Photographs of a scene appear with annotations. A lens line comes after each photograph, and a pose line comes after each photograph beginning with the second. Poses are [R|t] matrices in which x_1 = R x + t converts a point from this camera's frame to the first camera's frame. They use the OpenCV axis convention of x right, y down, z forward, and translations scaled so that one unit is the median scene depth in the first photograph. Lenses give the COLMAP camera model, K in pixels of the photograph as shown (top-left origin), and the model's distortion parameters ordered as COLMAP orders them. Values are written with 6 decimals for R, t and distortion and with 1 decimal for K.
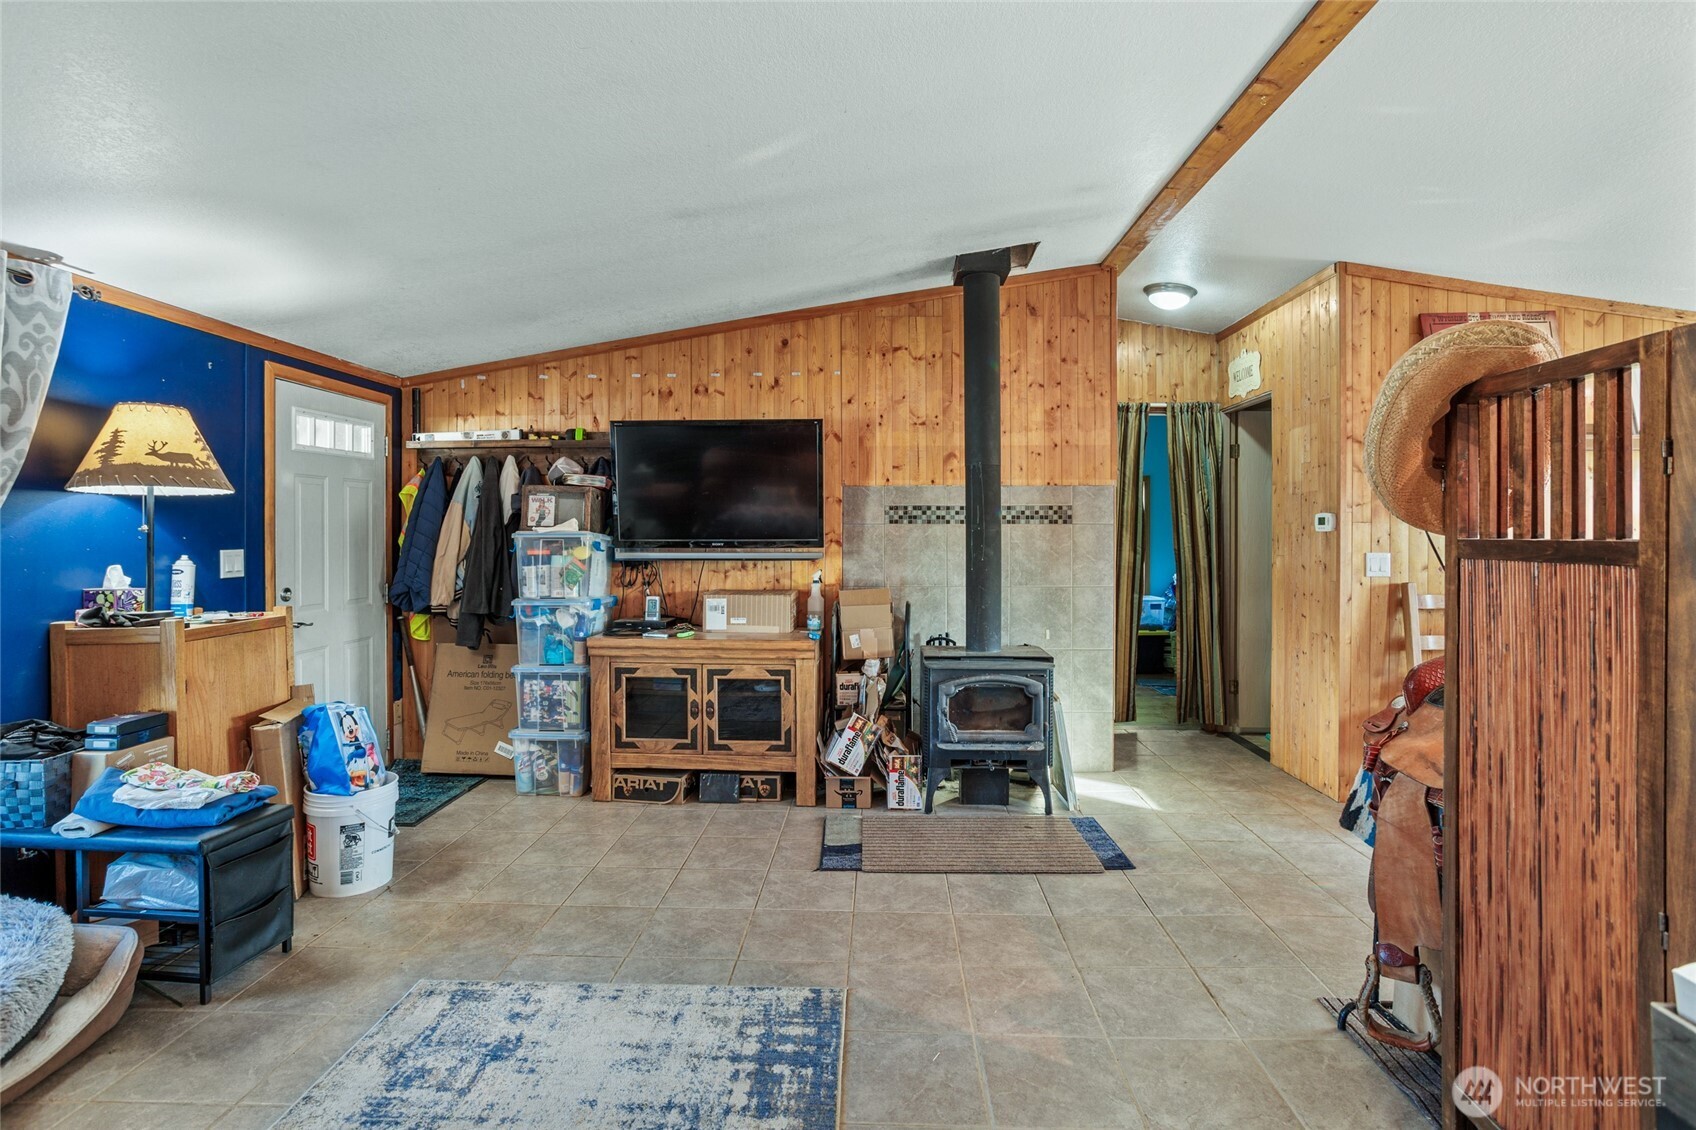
lens RADIAL K [[825.2, 0, 861.1], [0, 825.2, 542.1], [0, 0, 1]] dist [-0.024995, 0.008941]
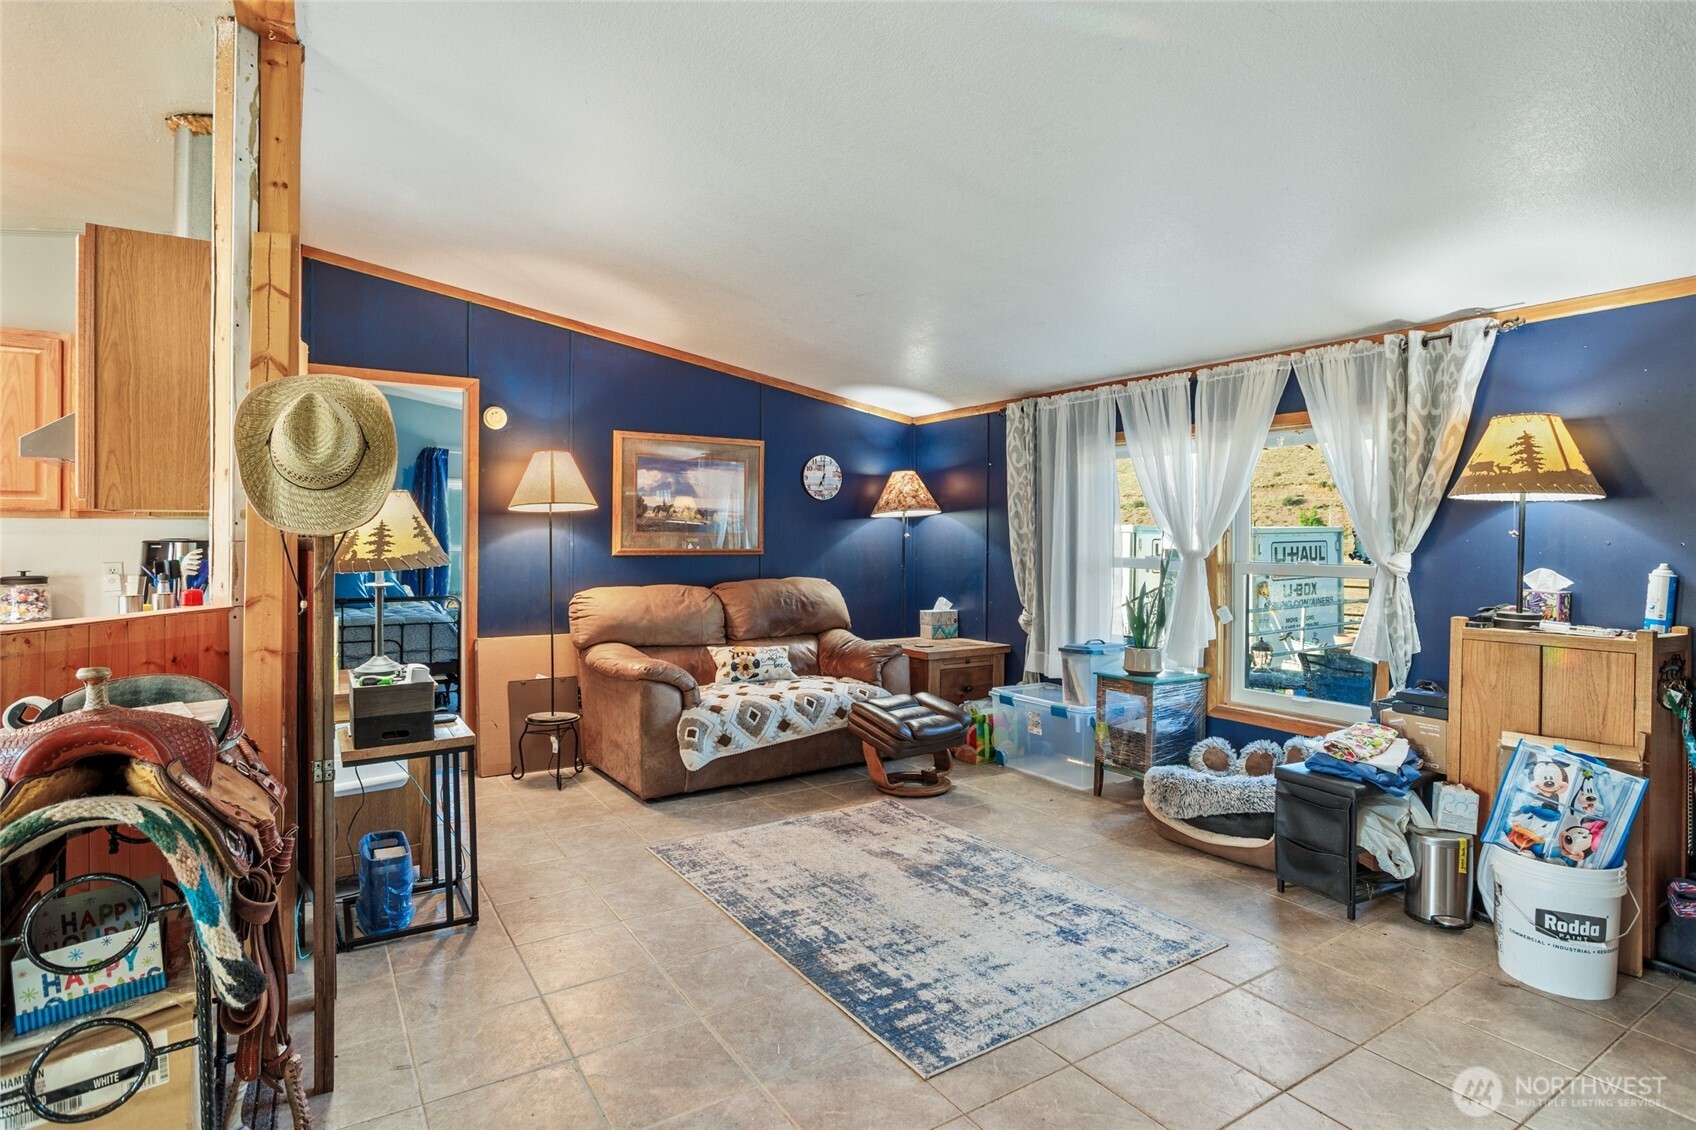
lens RADIAL K [[866.3, 0, 835.3], [0, 866.3, 520.9], [0, 0, 1]] dist [-0.034982, 0.017324]
pose [[-0.831239, -0.013368, -0.555755, 0.470044], [-0.011343, 0.999911, -0.007086, -0.015139], [0.555800, 0.000414, -0.831316, 1.425394]]
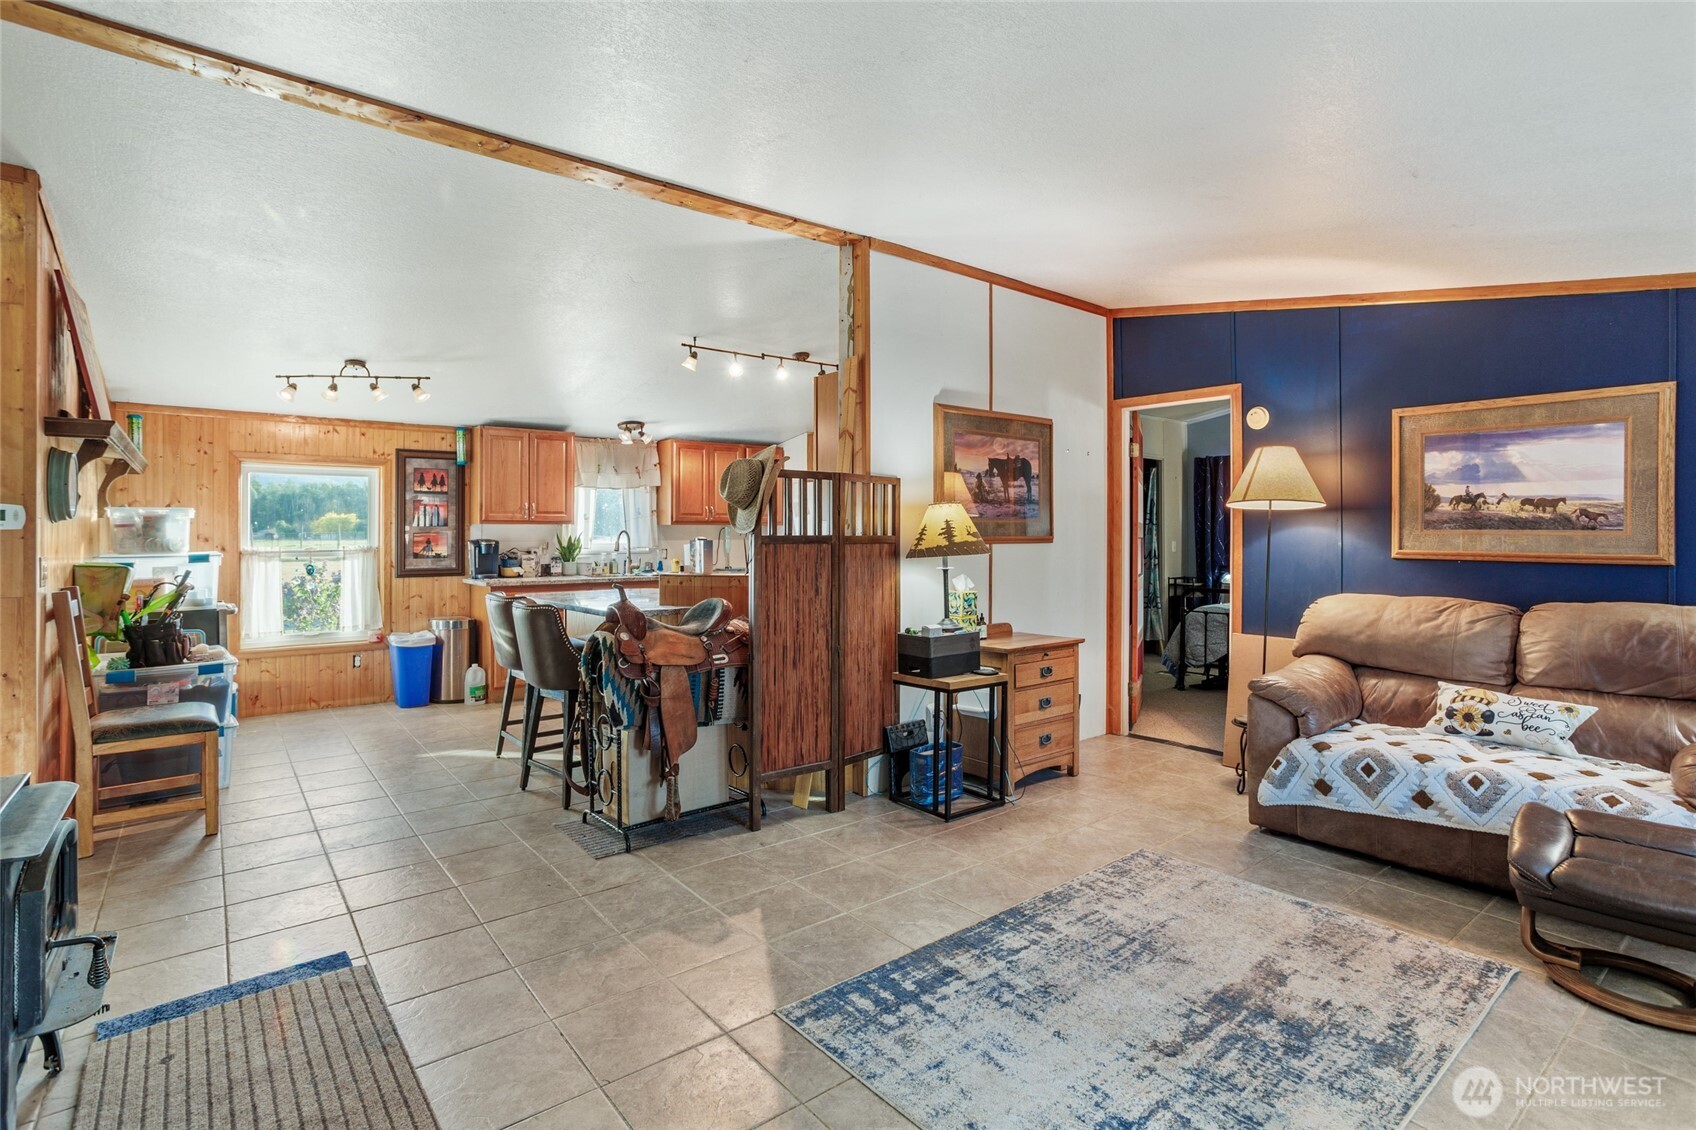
lens RADIAL K [[825.2, 0, 851.1], [0, 825.2, 513.0], [0, 0, 1]] dist [-0.024995, 0.008941]
pose [[-0.651538, 0.014358, 0.758480, -0.683186], [0.007057, 0.999892, -0.012866, -0.017540], [-0.758583, -0.003030, -0.651569, 1.319389]]
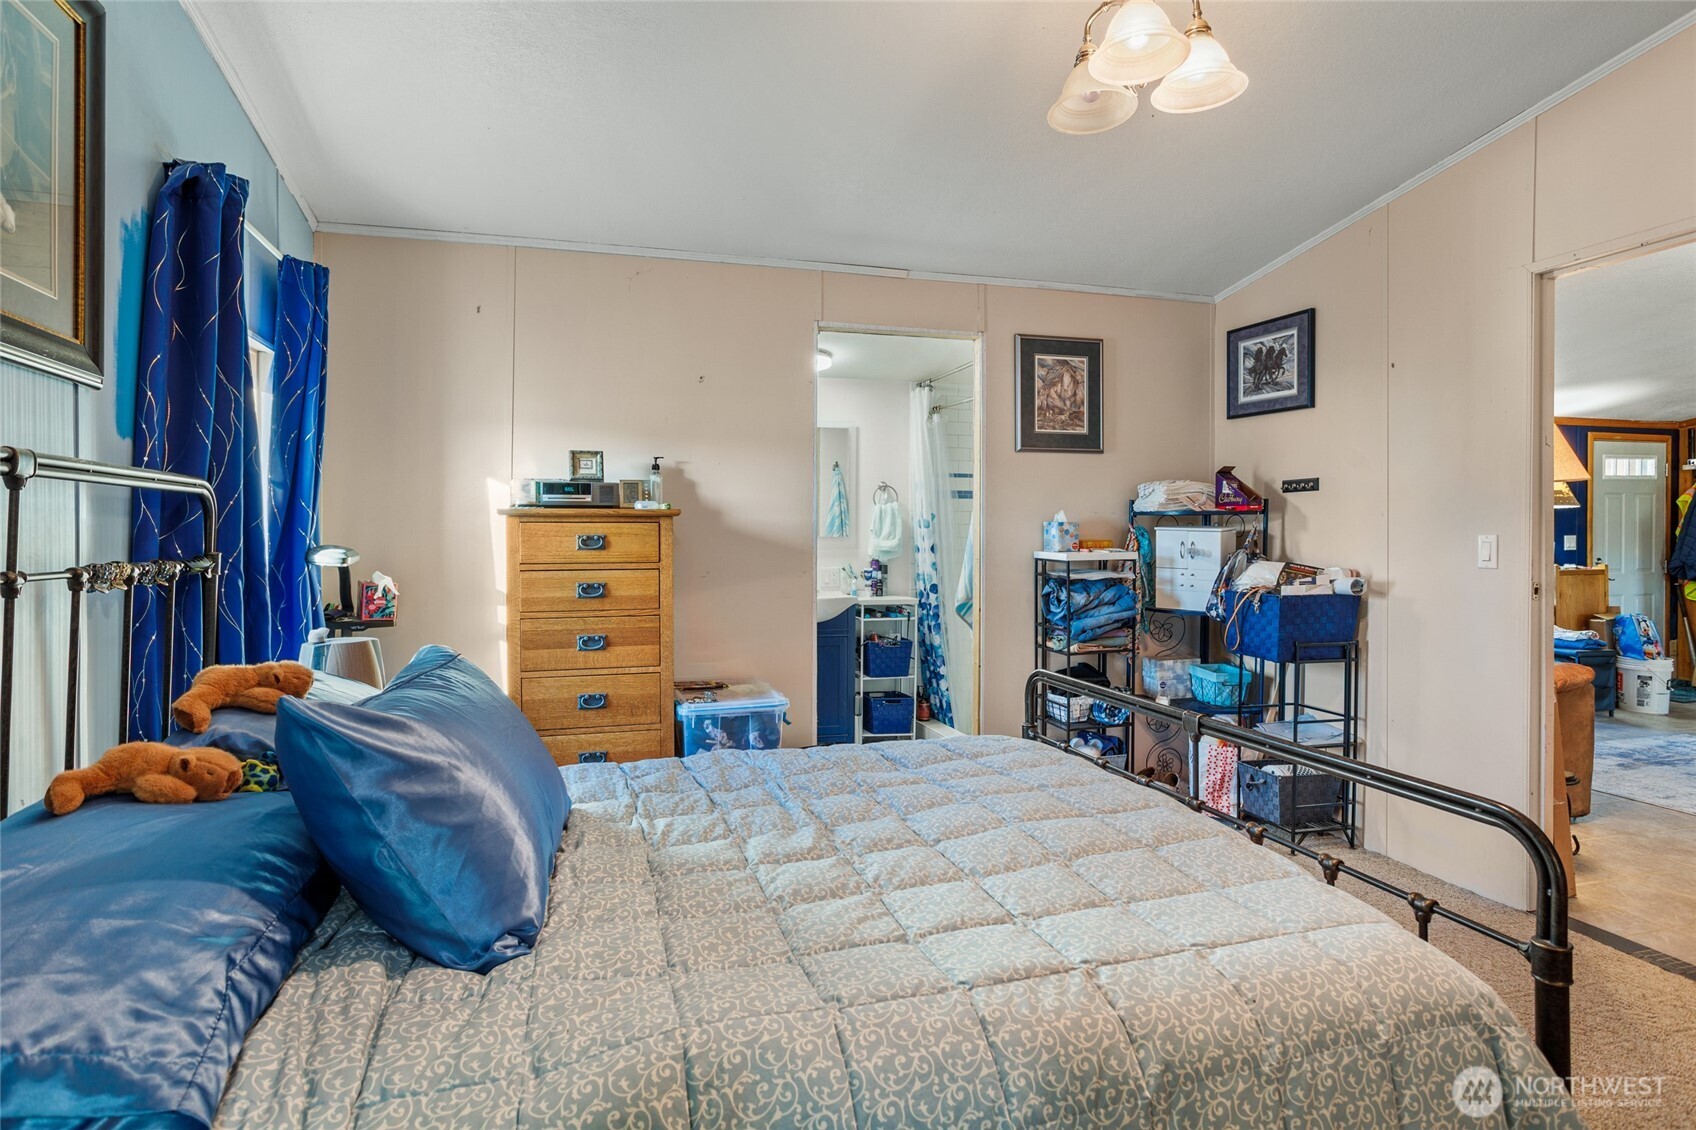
lens RADIAL K [[909.8, 0, 816.0], [0, 909.8, 533.6], [0, 0, 1]] dist [-0.002017, -0.000057]
pose [[0.295249, 0.002476, -0.955417, 0.904976], [-0.012124, 0.999926, -0.001155, 0.035999], [0.955343, 0.011925, 0.295257, -1.609337]]
